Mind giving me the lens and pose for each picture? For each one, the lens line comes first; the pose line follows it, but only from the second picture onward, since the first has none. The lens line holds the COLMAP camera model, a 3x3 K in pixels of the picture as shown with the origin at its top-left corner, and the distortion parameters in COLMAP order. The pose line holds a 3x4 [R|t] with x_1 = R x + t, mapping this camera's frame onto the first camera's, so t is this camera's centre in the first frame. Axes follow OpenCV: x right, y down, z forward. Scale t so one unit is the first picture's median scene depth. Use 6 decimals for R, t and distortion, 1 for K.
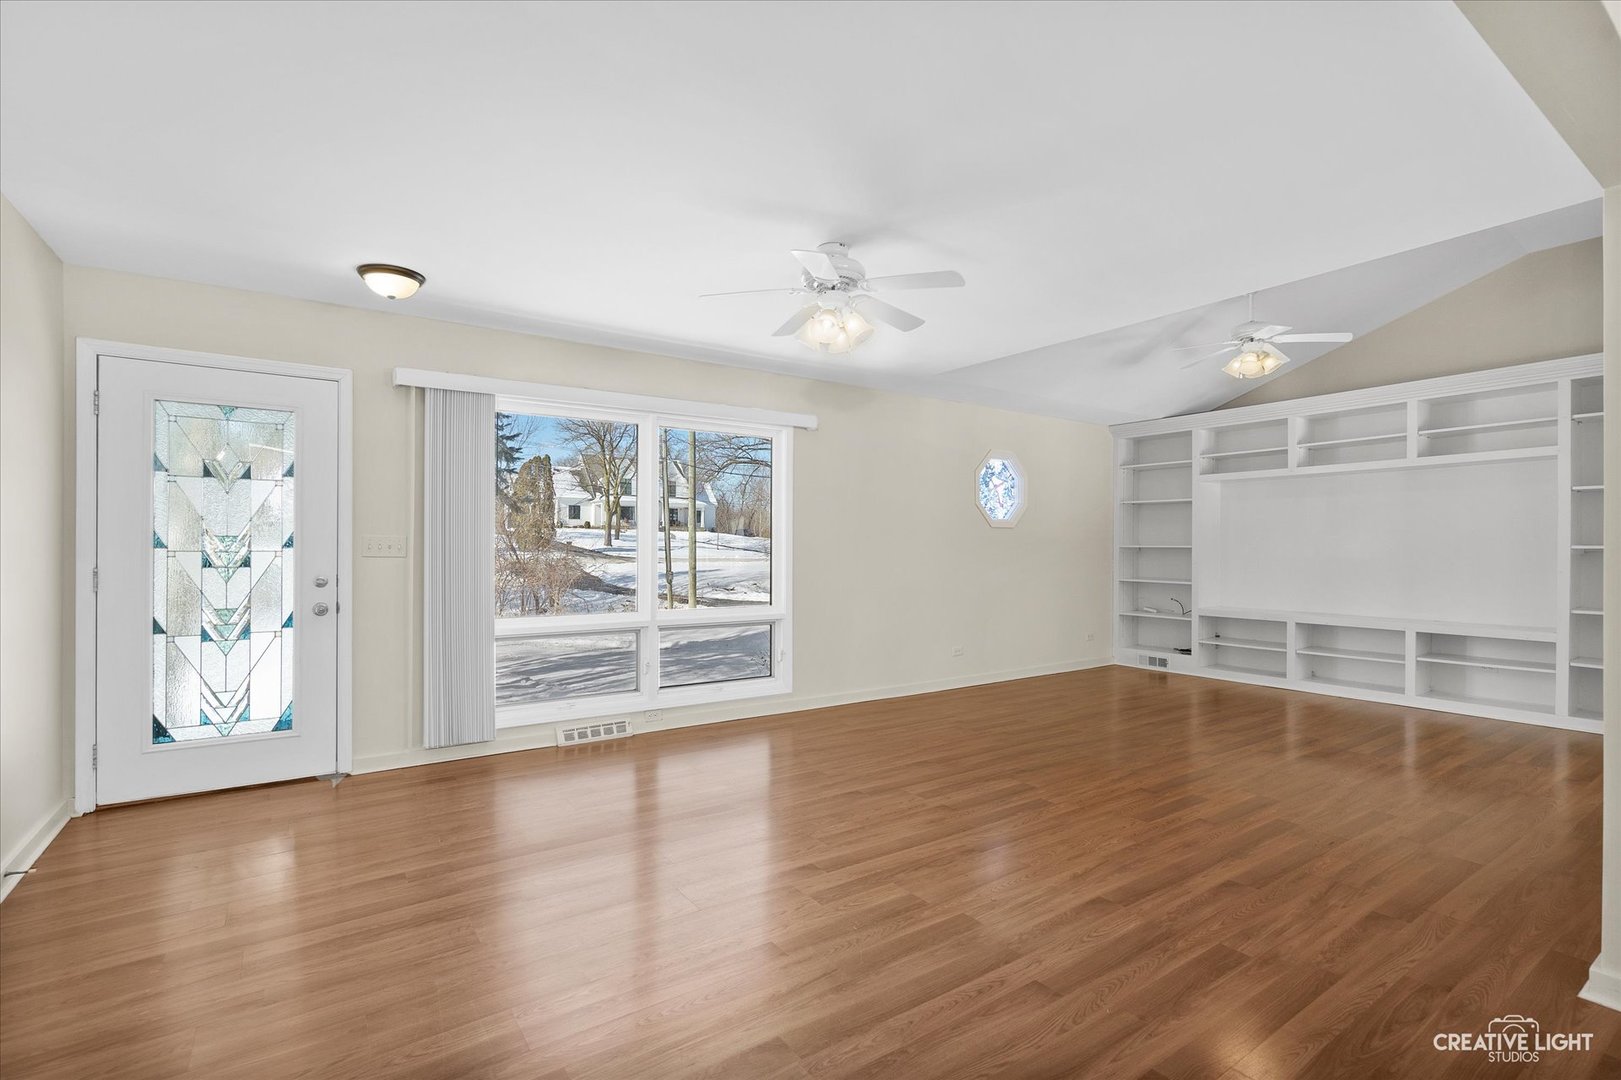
lens RADIAL K [[741.2, 0, 806.7], [0, 741.2, 547.7], [0, 0, 1]] dist [-0.003876, -0.000227]
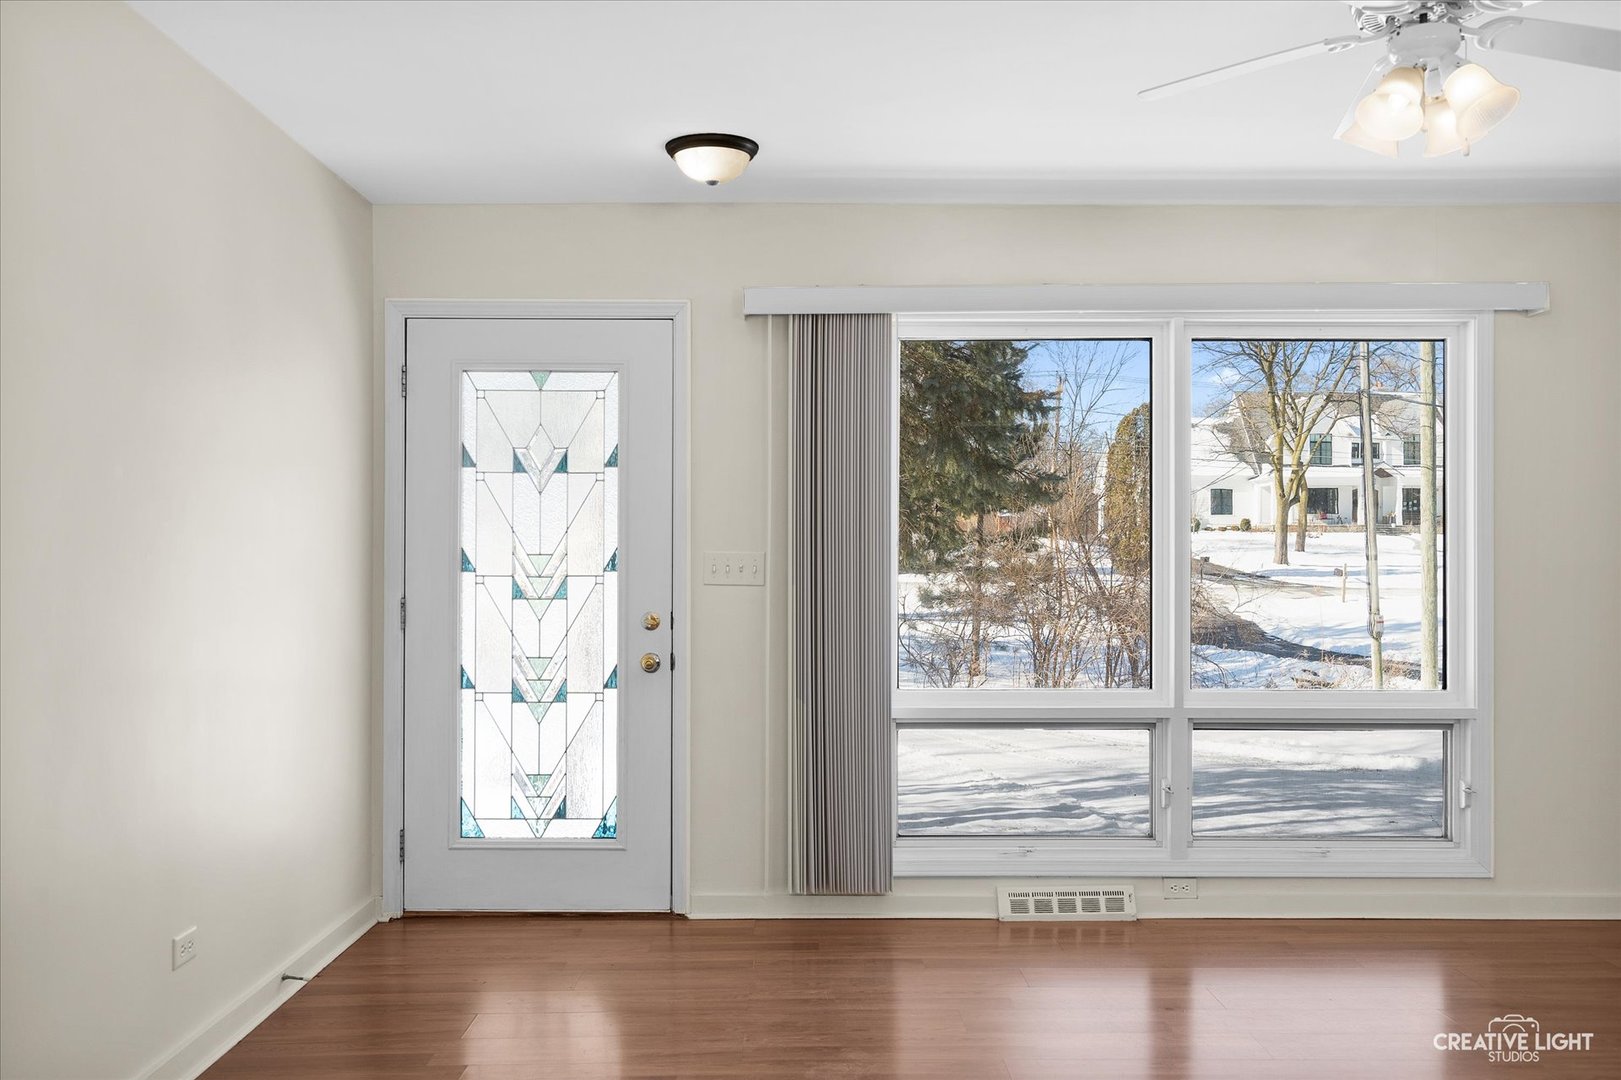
lens RADIAL K [[1390.5, 0, 810.6], [0, 1390.5, 556.5], [0, 0, 1]] dist [-0.002235, 0.003340]
pose [[0.828650, -0.006778, -0.559726, 0.140235], [0.002149, 0.999958, -0.008929, -0.001230], [0.559763, 0.006196, 0.828629, 0.033866]]
